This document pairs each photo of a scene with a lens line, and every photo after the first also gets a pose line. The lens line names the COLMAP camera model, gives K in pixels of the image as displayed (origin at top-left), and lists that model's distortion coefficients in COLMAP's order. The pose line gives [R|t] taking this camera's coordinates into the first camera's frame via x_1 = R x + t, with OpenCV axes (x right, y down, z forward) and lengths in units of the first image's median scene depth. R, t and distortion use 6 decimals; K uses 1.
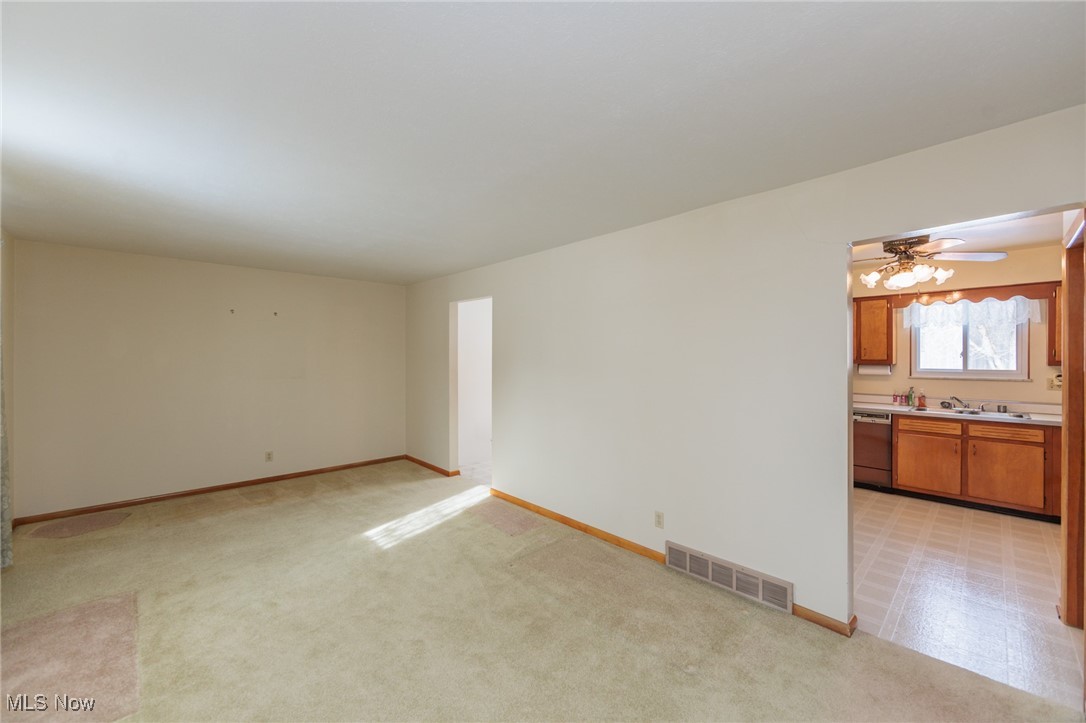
lens RADIAL K [[422.4, 0, 539.2], [0, 422.4, 358.9], [0, 0, 1]] dist [-0.001651, 0.000276]
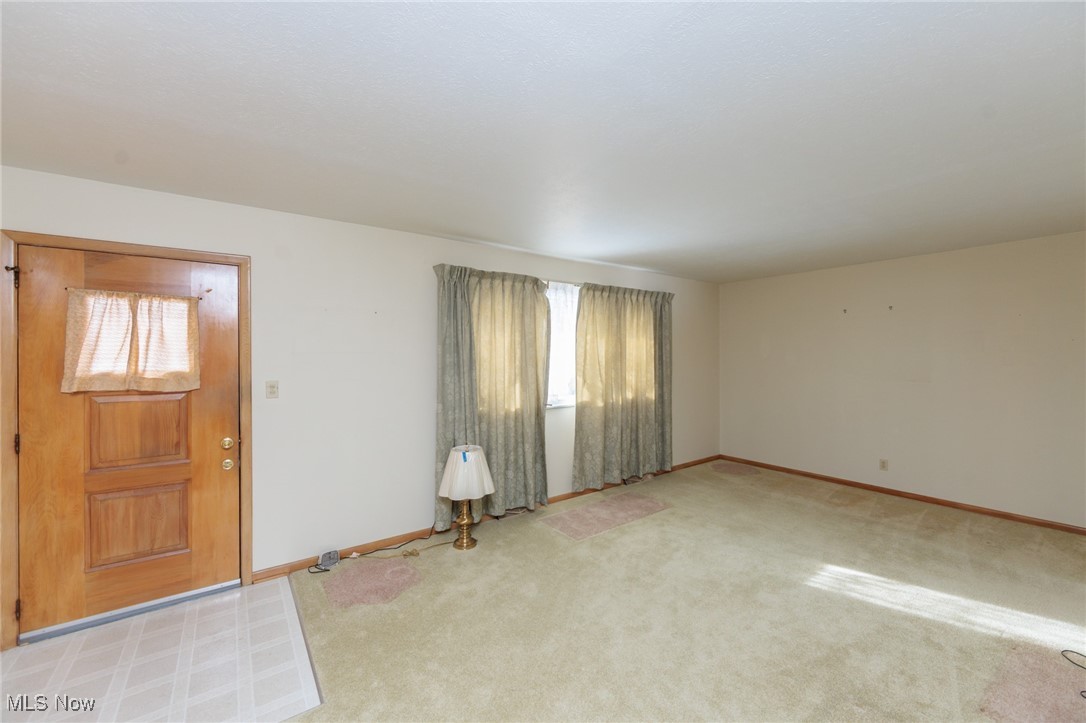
lens RADIAL K [[422.4, 0, 548.4], [0, 422.4, 355.2], [0, 0, 1]] dist [-0.001651, 0.000276]
pose [[-0.105303, -0.000145, -0.994440, 0.440170], [-0.001399, 0.999999, 0.000002, -0.006193], [0.994439, 0.001391, -0.105303, 0.478537]]
